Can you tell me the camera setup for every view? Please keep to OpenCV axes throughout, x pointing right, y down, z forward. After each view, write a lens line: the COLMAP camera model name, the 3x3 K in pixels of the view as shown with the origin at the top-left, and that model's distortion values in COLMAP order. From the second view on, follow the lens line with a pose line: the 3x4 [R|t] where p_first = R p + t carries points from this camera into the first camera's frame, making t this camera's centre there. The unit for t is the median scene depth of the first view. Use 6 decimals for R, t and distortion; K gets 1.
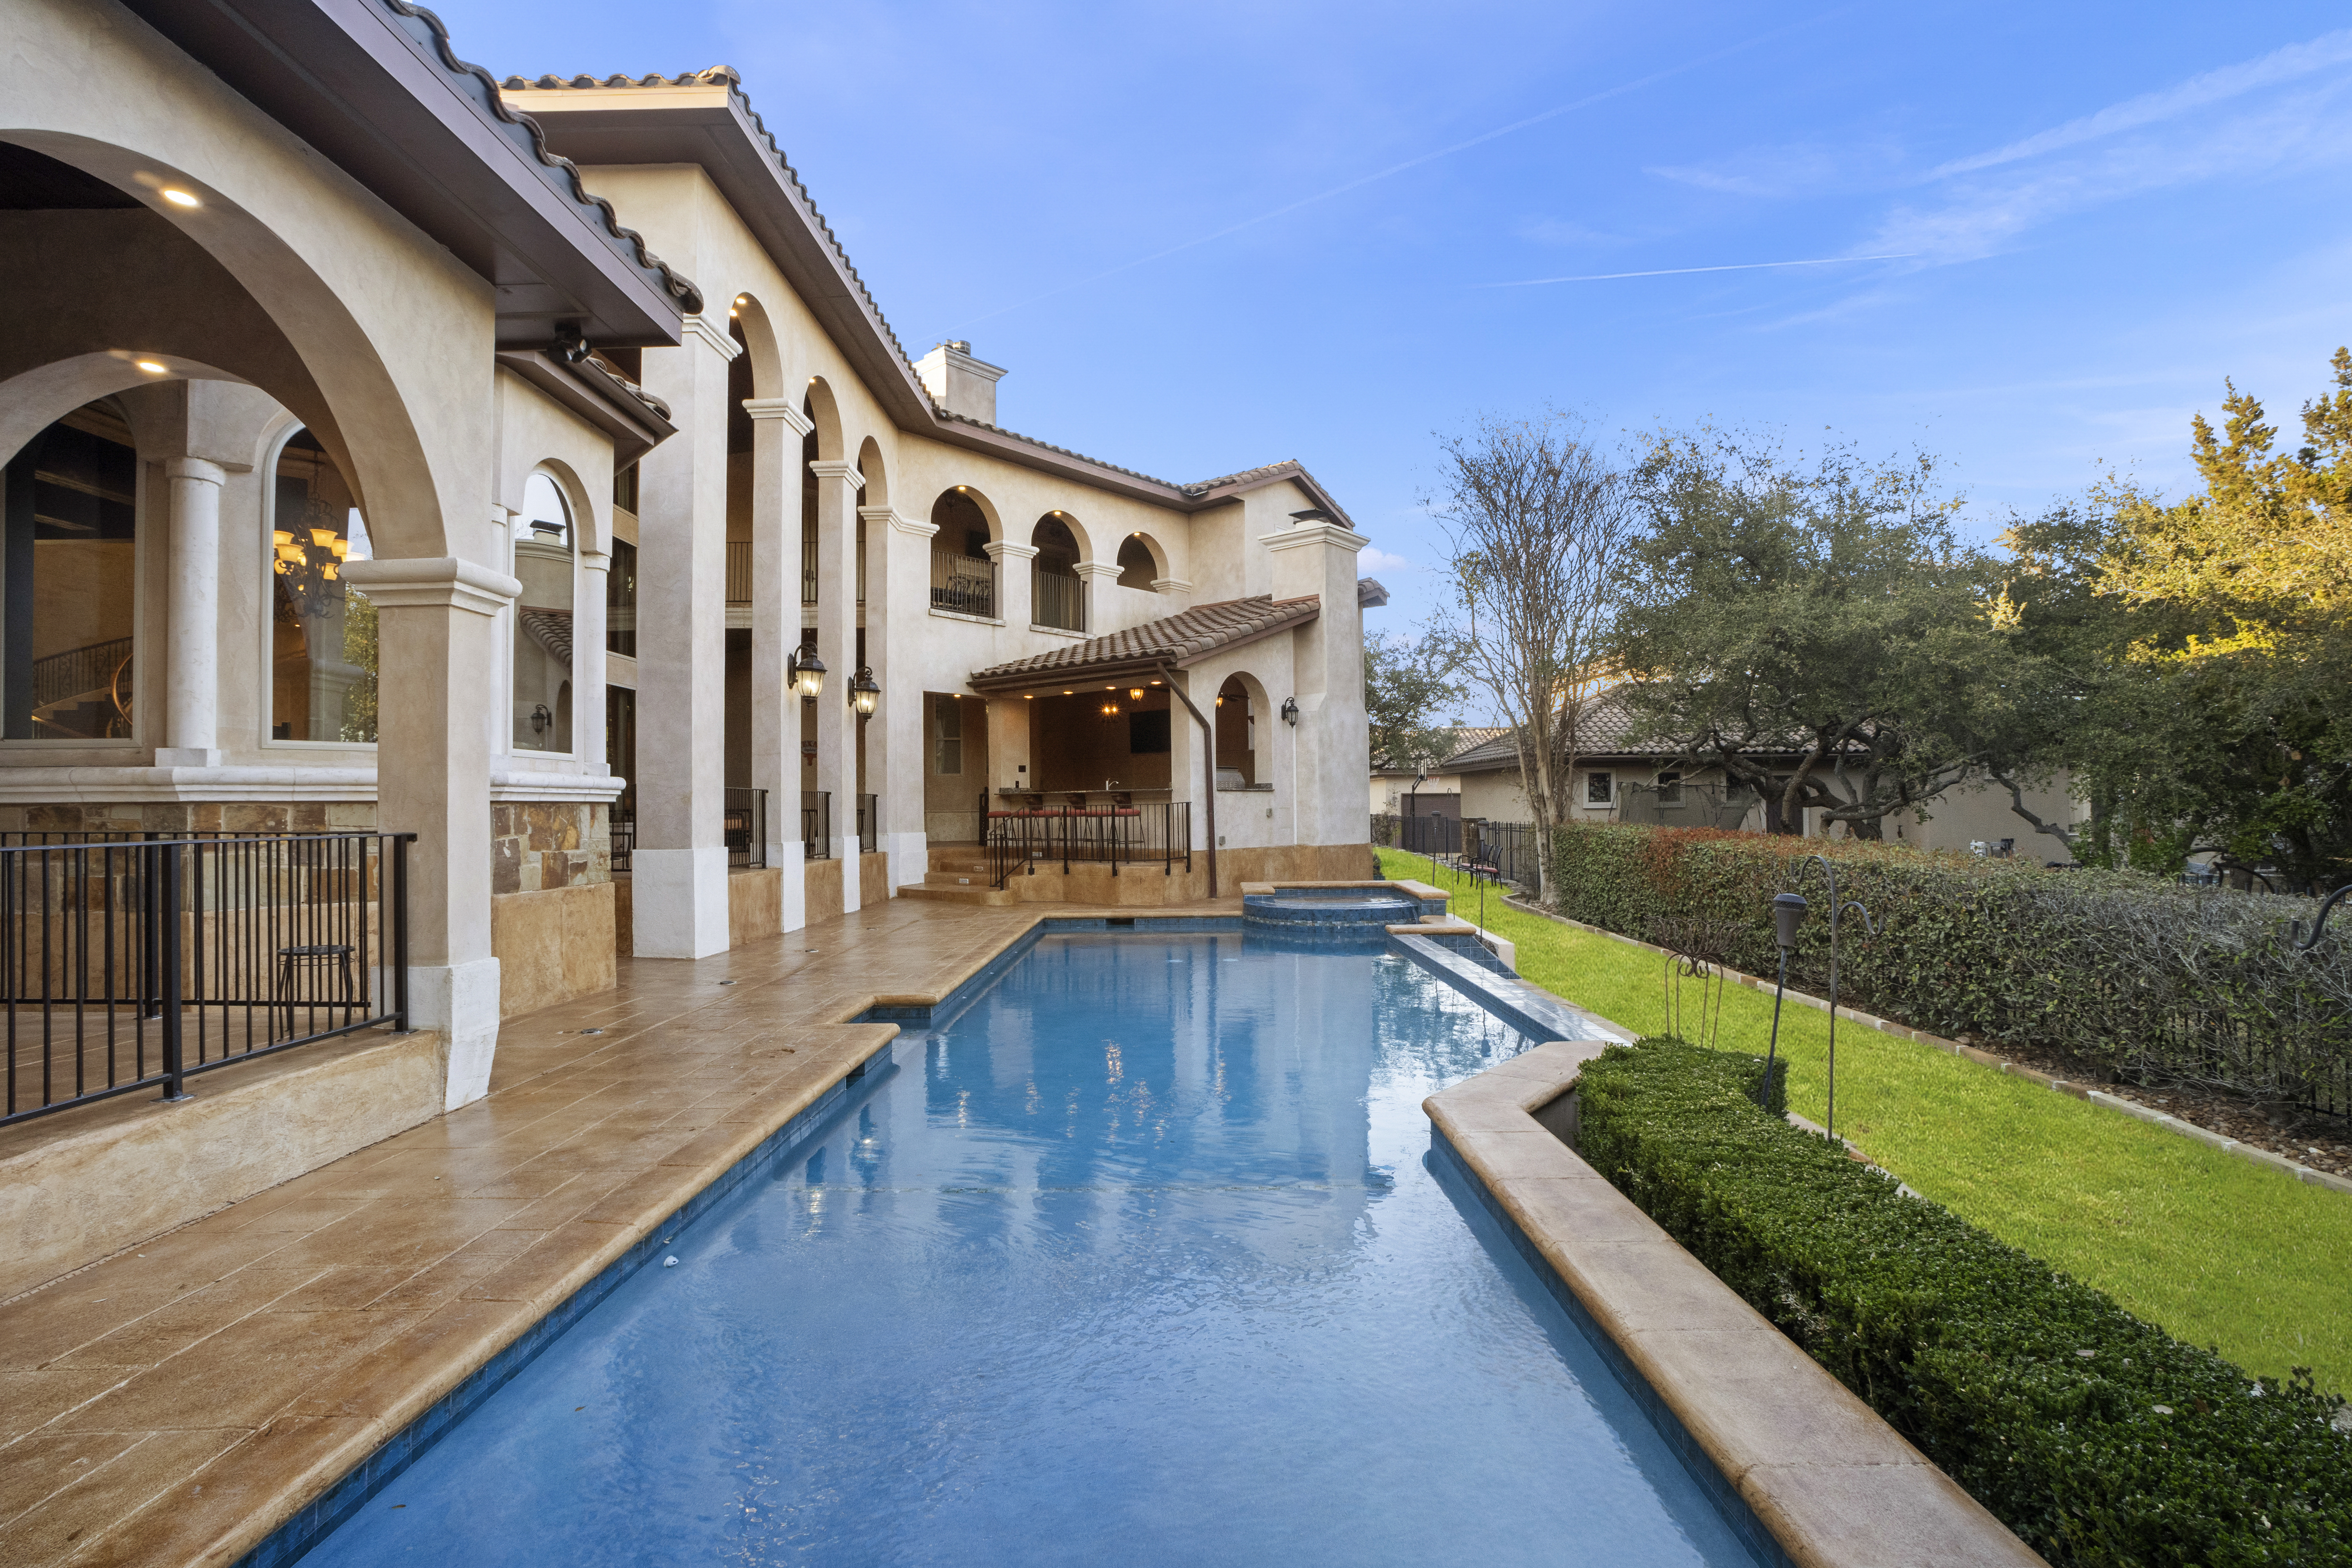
lens RADIAL K [[1141.0, 0, 1180.7], [0, 1141.0, 800.0], [0, 0, 1]] dist [-0.070035, 0.023561]
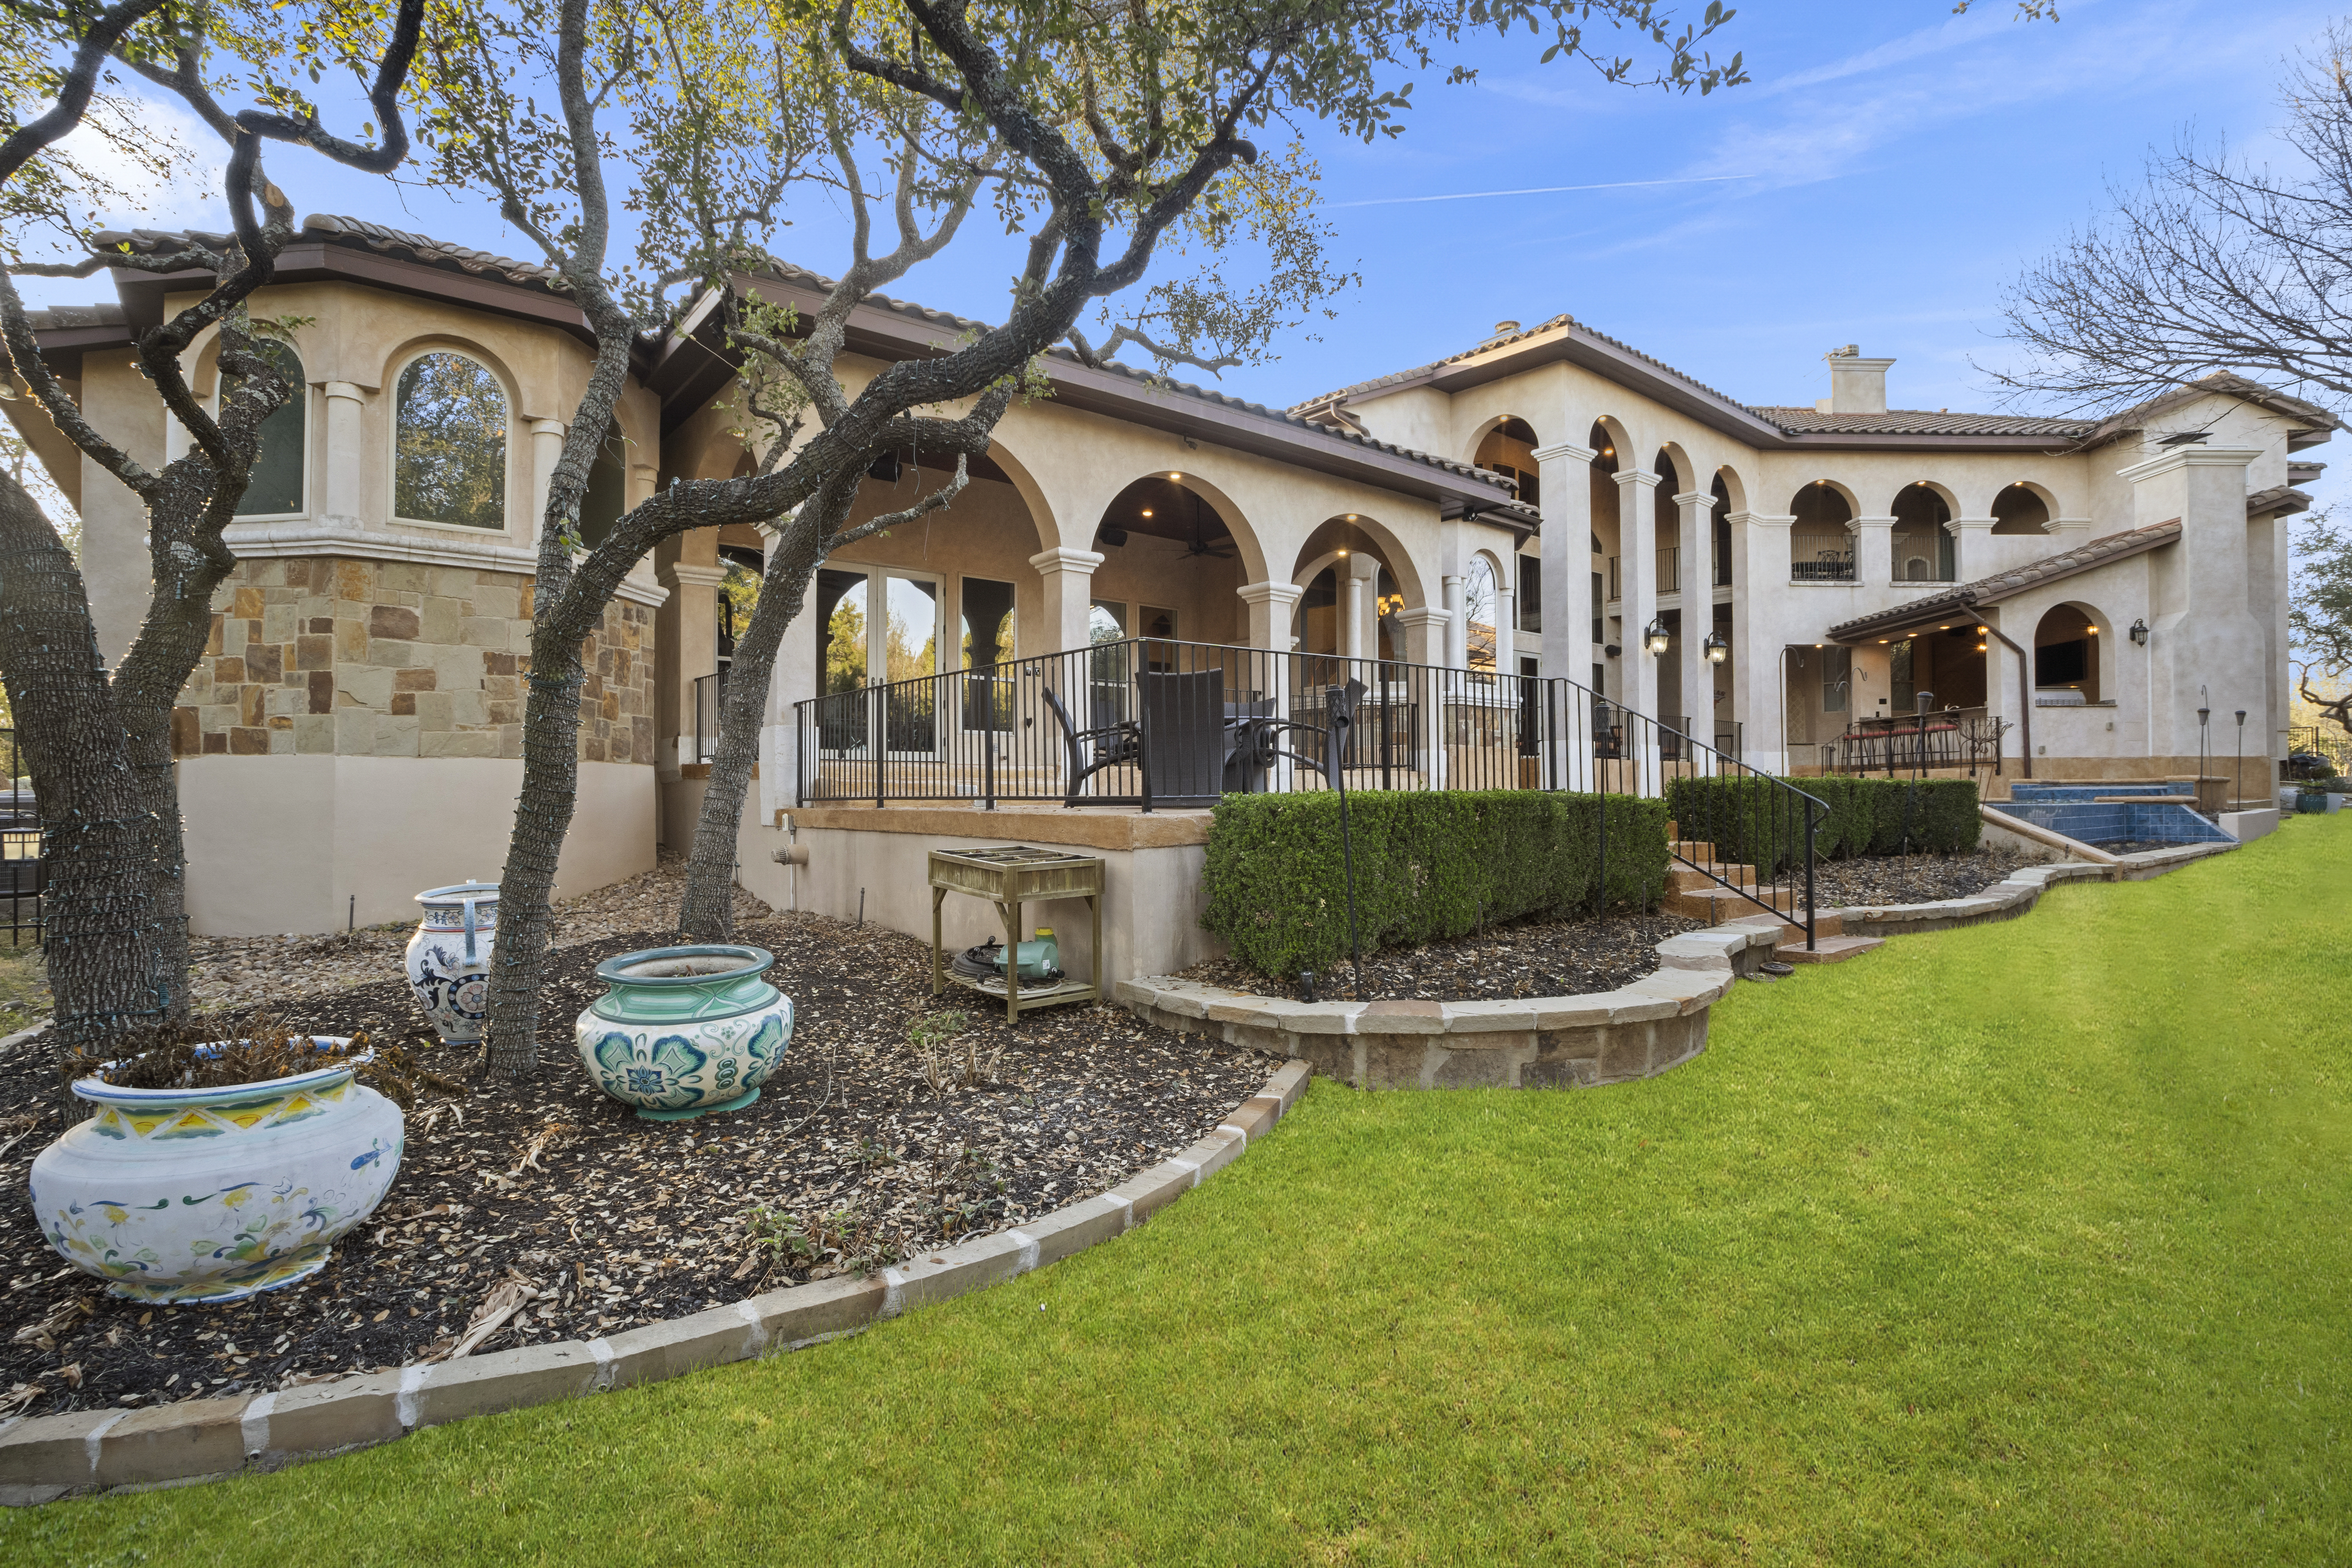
lens RADIAL K [[1141.0, 0, 1173.7], [0, 1141.0, 788.8], [0, 0, 1]] dist [-0.070035, 0.023561]
pose [[0.638013, -0.002902, -0.770020, 0.309394], [0.005565, 0.999984, 0.000842, 0.064209], [0.770006, -0.004822, 0.638019, -0.359682]]
